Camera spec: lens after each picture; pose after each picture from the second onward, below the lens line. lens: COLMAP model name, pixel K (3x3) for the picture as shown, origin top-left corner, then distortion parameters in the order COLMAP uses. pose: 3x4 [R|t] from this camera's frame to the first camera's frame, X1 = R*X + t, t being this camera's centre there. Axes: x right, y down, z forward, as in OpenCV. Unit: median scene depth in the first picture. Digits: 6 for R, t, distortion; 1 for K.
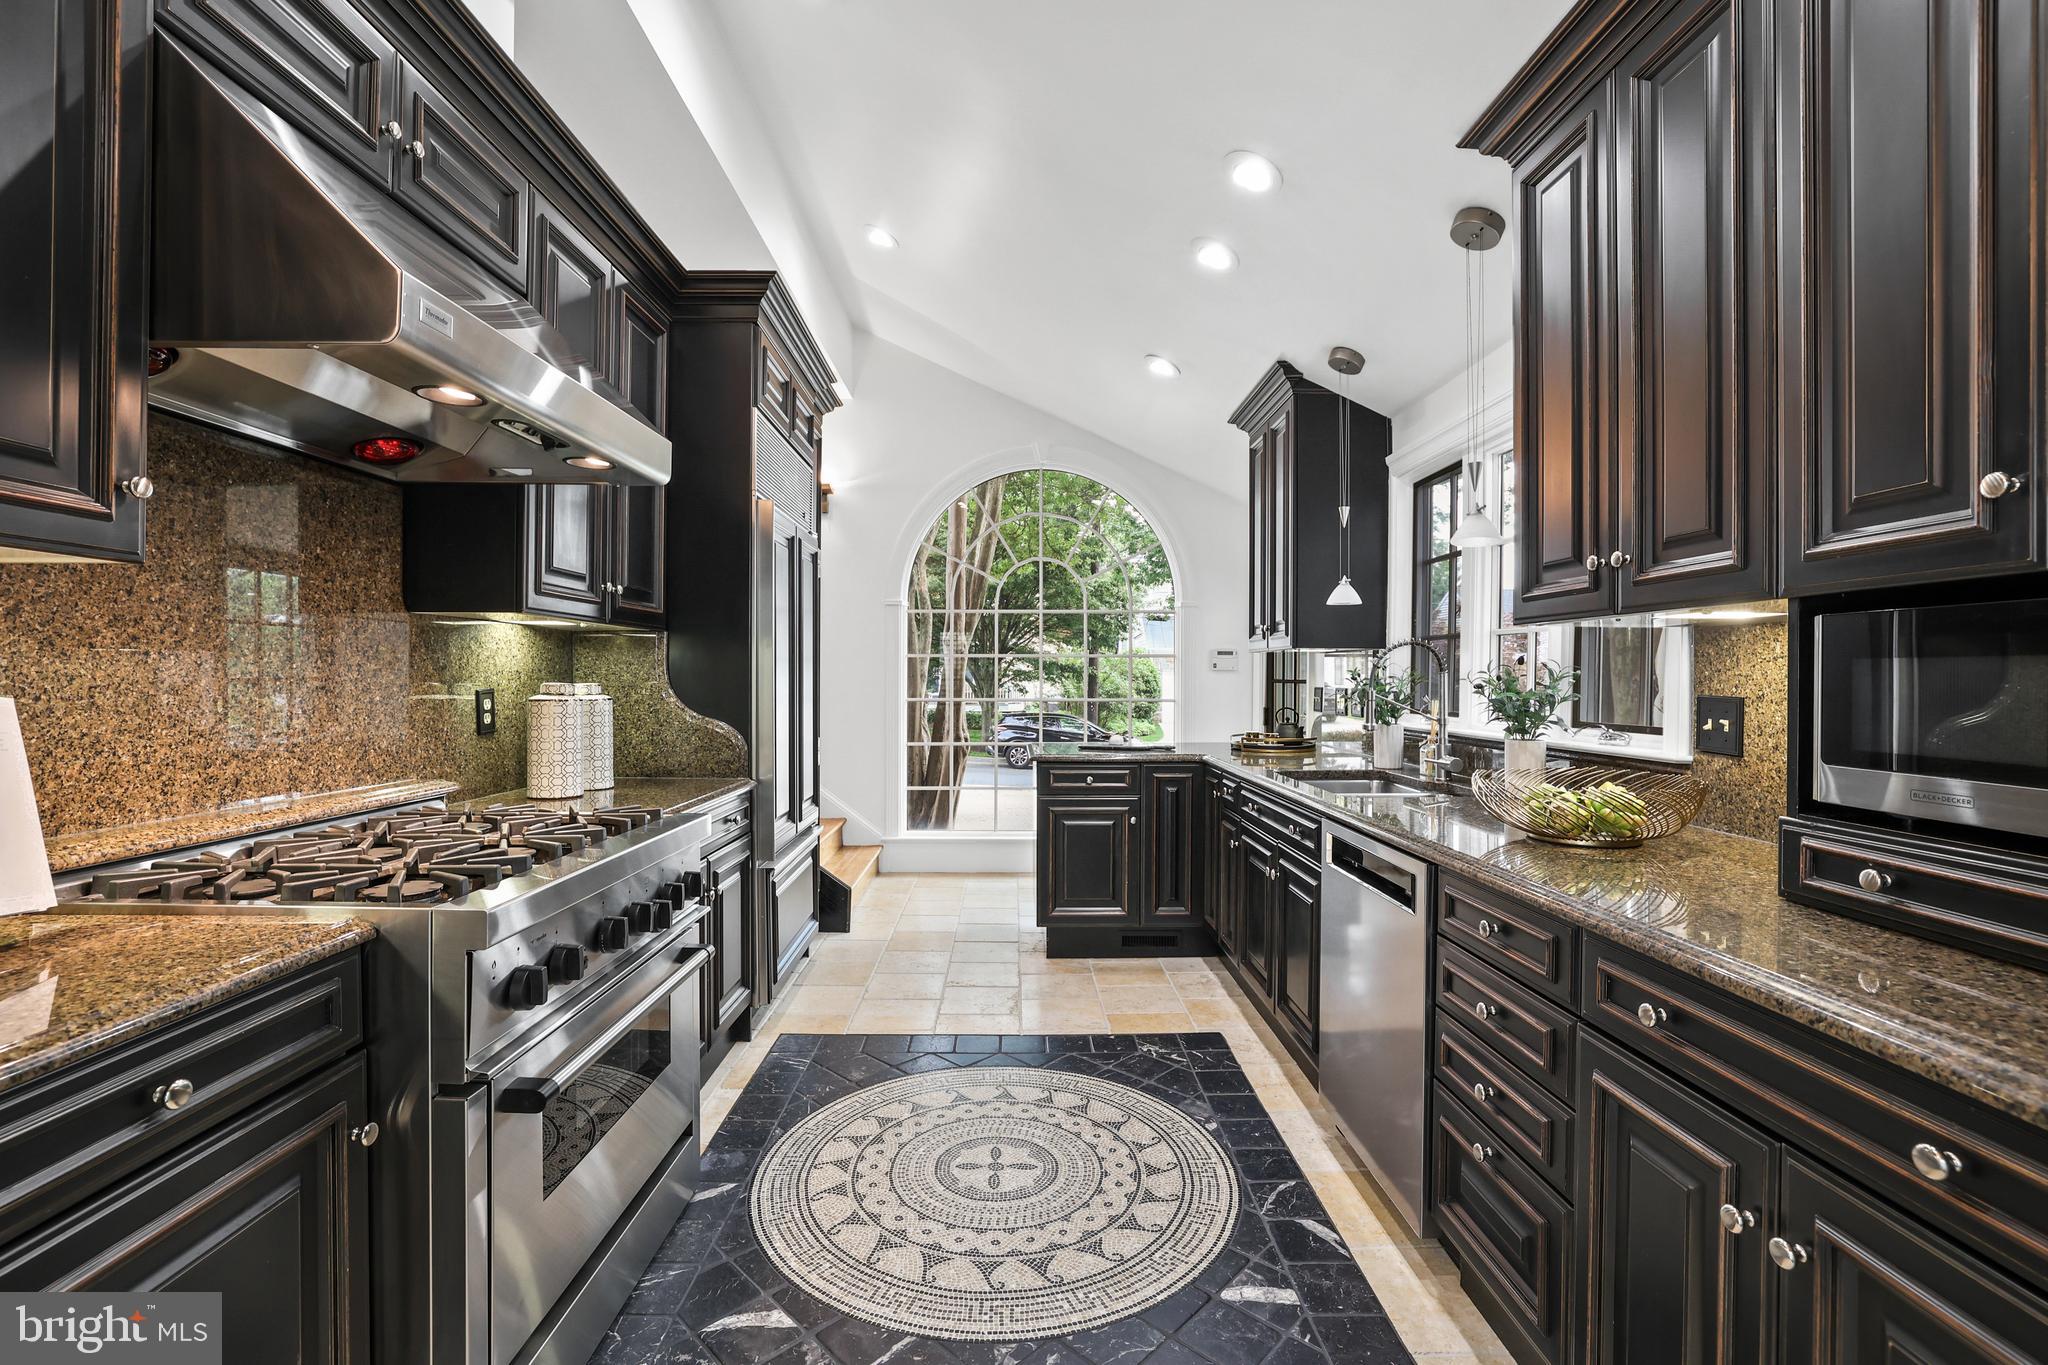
lens RADIAL K [[898.0, 0, 1016.6], [0, 898.0, 684.4], [0, 0, 1]] dist [-0.040858, 0.012179]
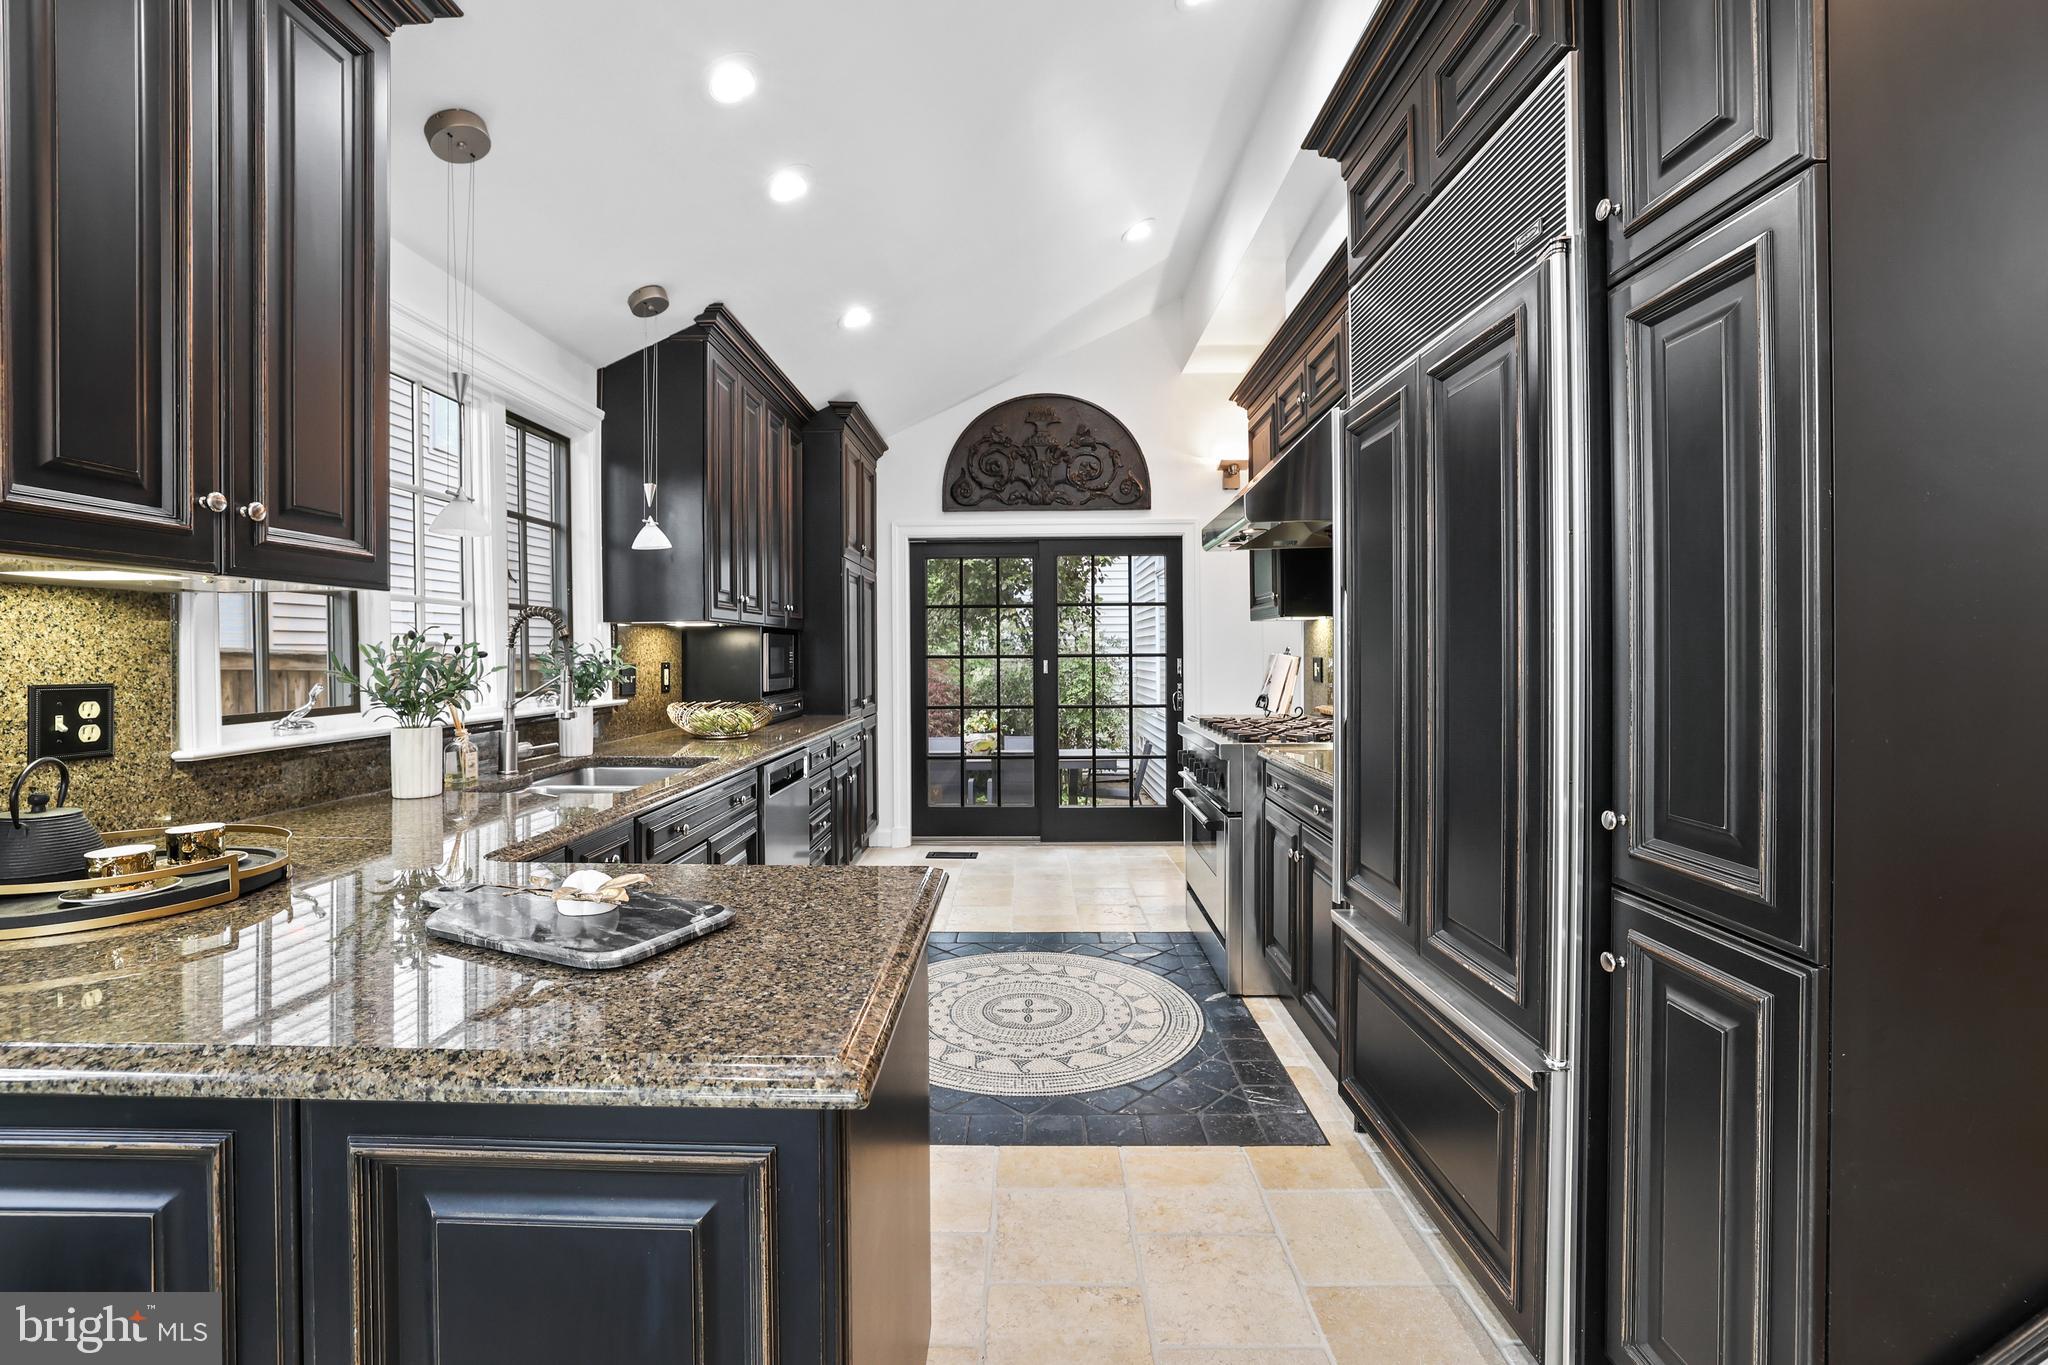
lens RADIAL K [[898.0, 0, 1024.1], [0, 898.0, 663.8], [0, 0, 1]] dist [-0.040858, 0.012179]
pose [[-0.999882, 0.004094, 0.014811, -0.032569], [0.004395, 0.999783, 0.020344, -0.013612], [-0.014724, 0.020407, -0.999683, 1.899621]]
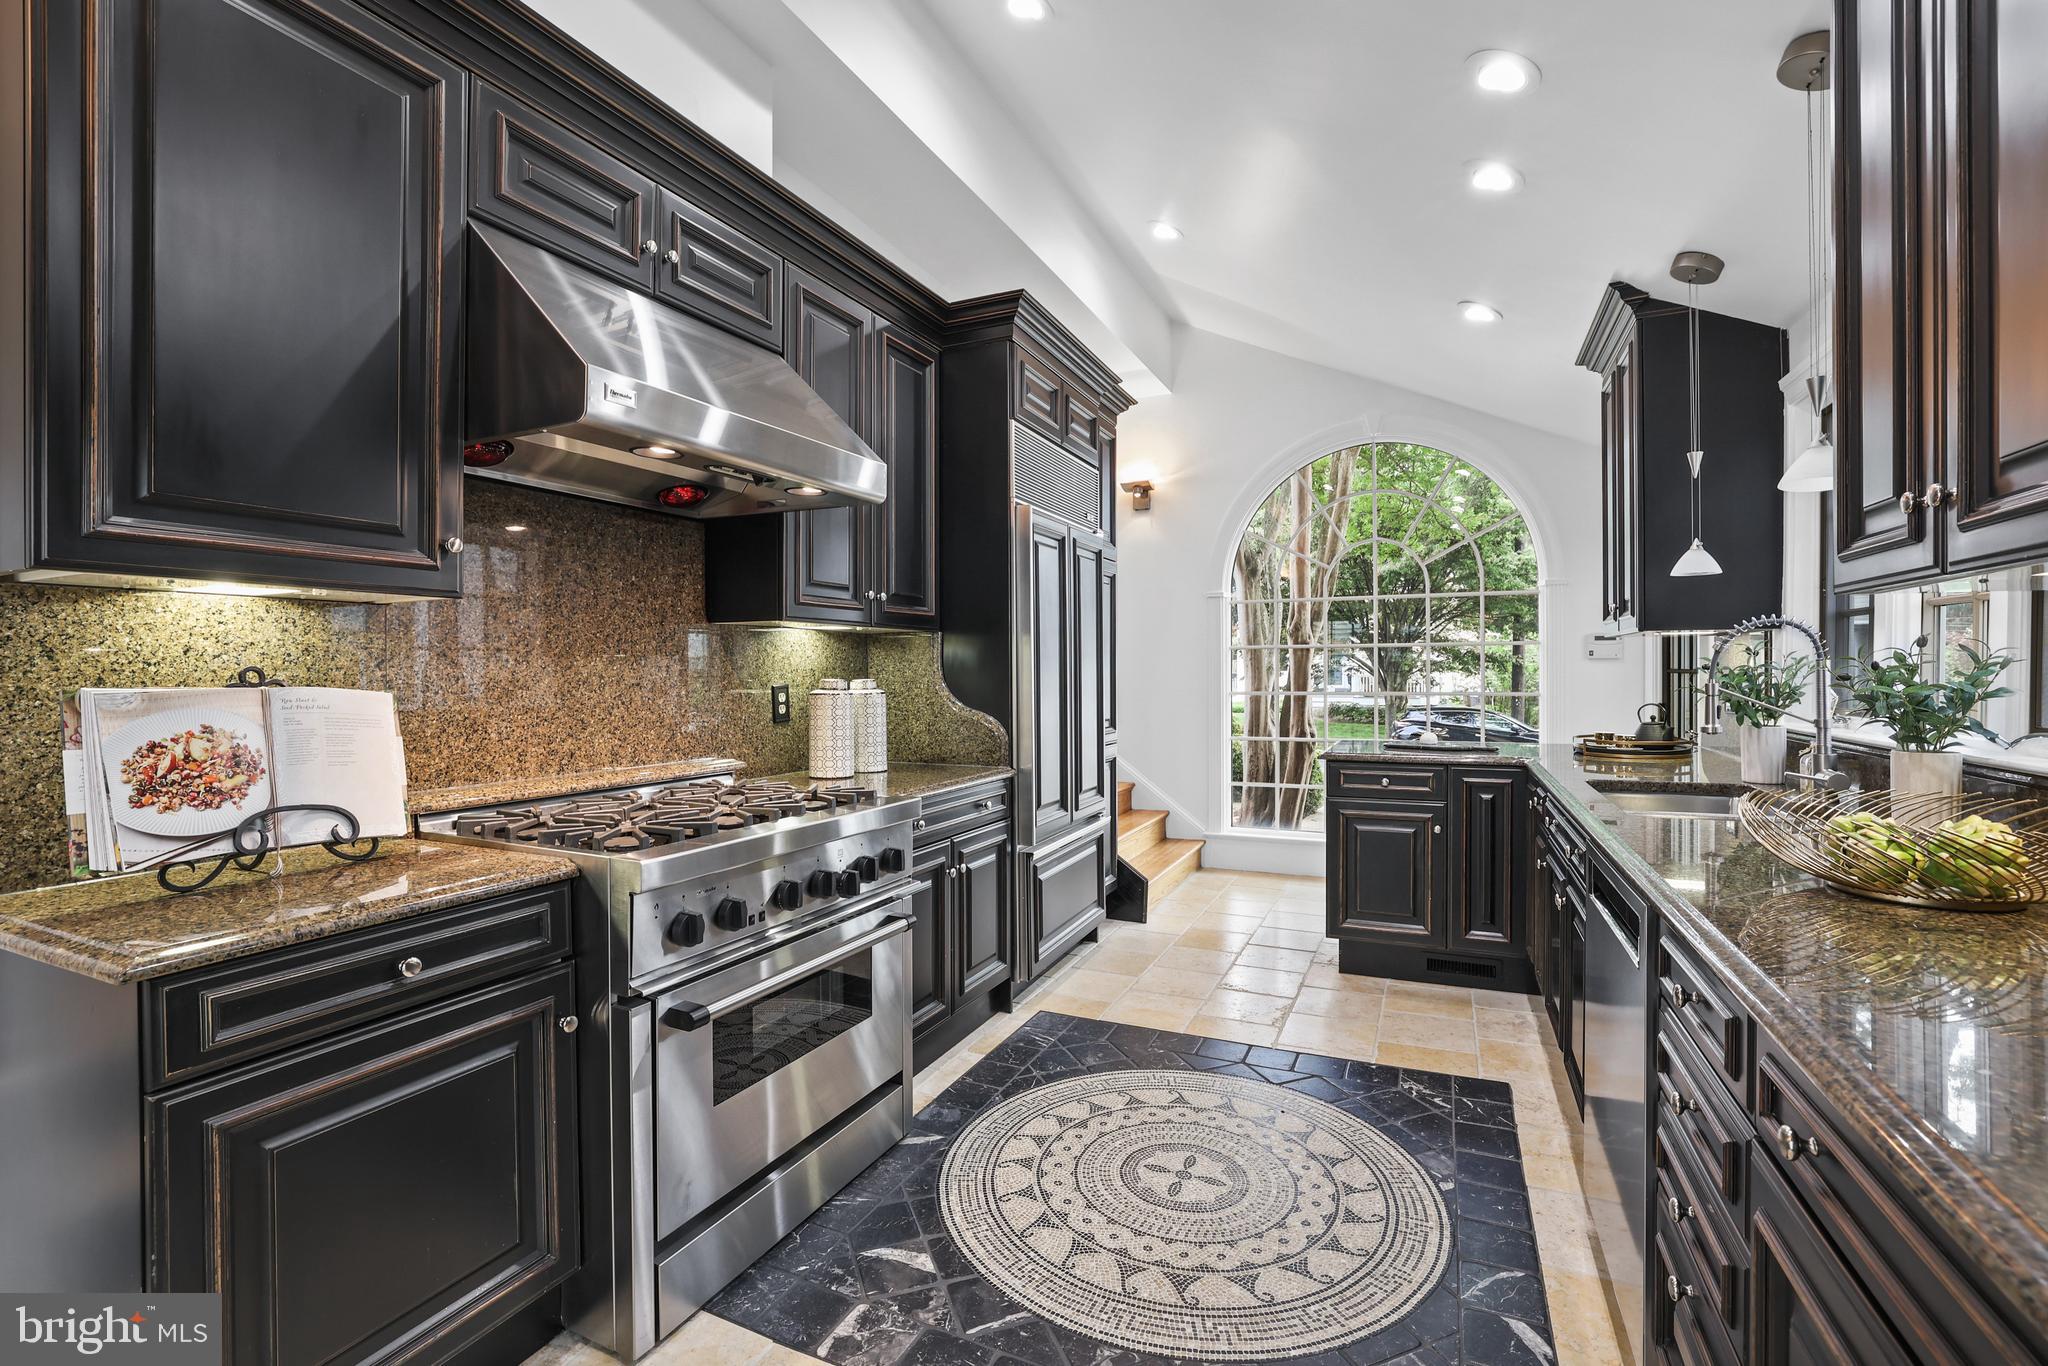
lens RADIAL K [[898.0, 0, 1018.6], [0, 898.0, 677.5], [0, 0, 1]] dist [-0.040858, 0.012179]
pose [[0.901732, -0.005856, -0.432256, 0.190264], [0.006247, 0.999980, -0.000517, -0.001430], [0.432251, -0.002234, 0.901751, 0.039275]]
